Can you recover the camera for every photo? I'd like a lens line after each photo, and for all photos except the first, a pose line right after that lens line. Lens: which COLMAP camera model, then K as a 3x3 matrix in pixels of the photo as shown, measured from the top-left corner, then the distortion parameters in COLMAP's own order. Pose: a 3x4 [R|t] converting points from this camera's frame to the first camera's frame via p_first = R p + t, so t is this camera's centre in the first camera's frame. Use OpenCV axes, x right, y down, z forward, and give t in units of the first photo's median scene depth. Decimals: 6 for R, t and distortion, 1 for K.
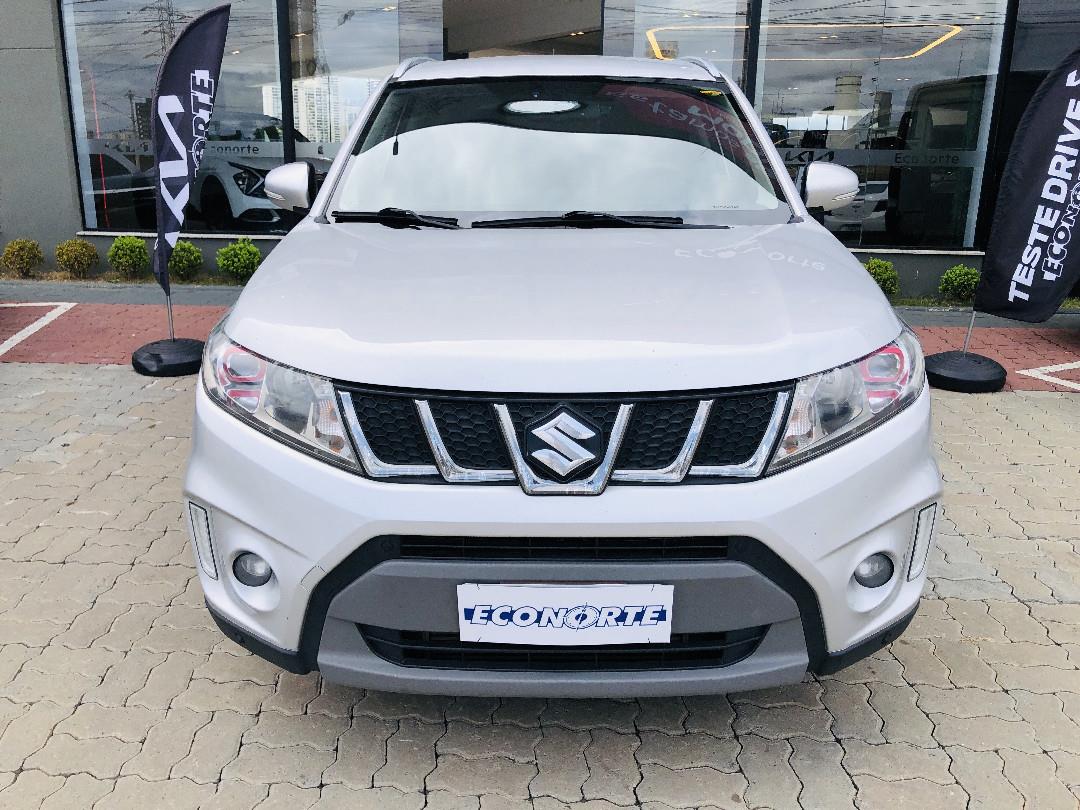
lens RADIAL K [[898.5, 0, 537.3], [0, 898.5, 403.3], [0, 0, 1]] dist [0.032520, -0.039872]
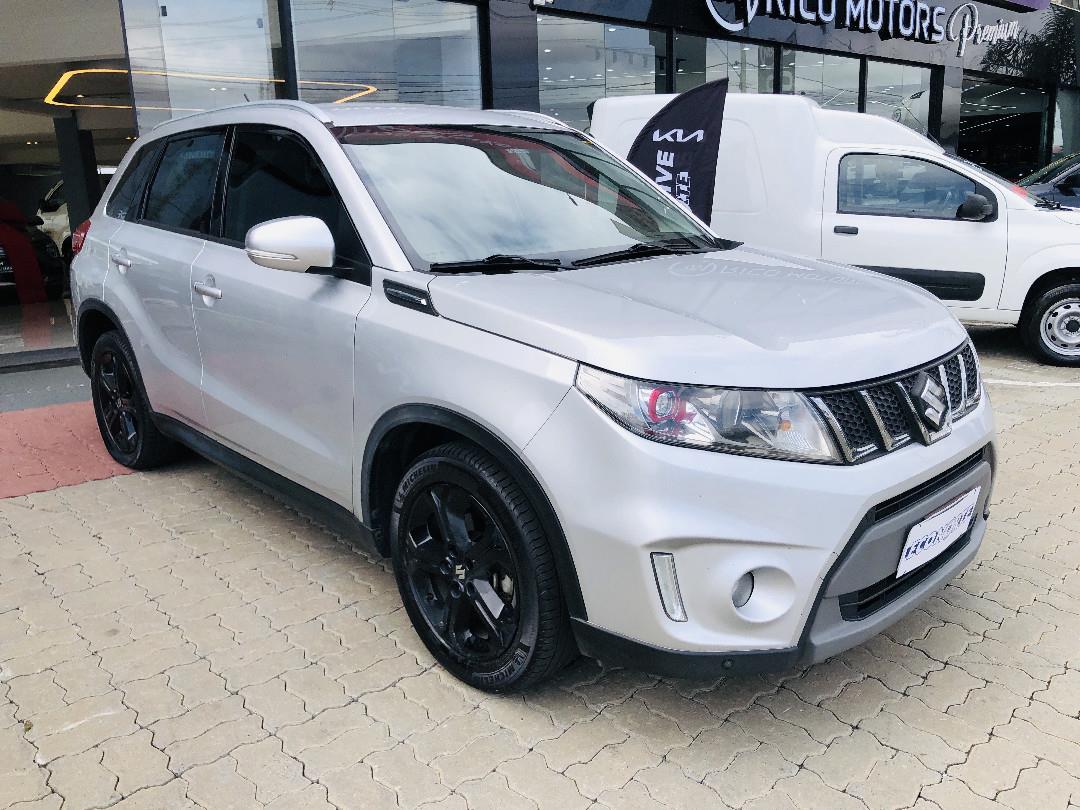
lens RADIAL K [[898.5, 0, 534.6], [0, 898.5, 406.6], [0, 0, 1]] dist [0.032520, -0.039872]
pose [[0.721095, -0.192404, 0.665585, -0.878920], [0.227489, 0.973157, 0.034853, -0.086686], [-0.654424, 0.126281, 0.745508, 0.270466]]
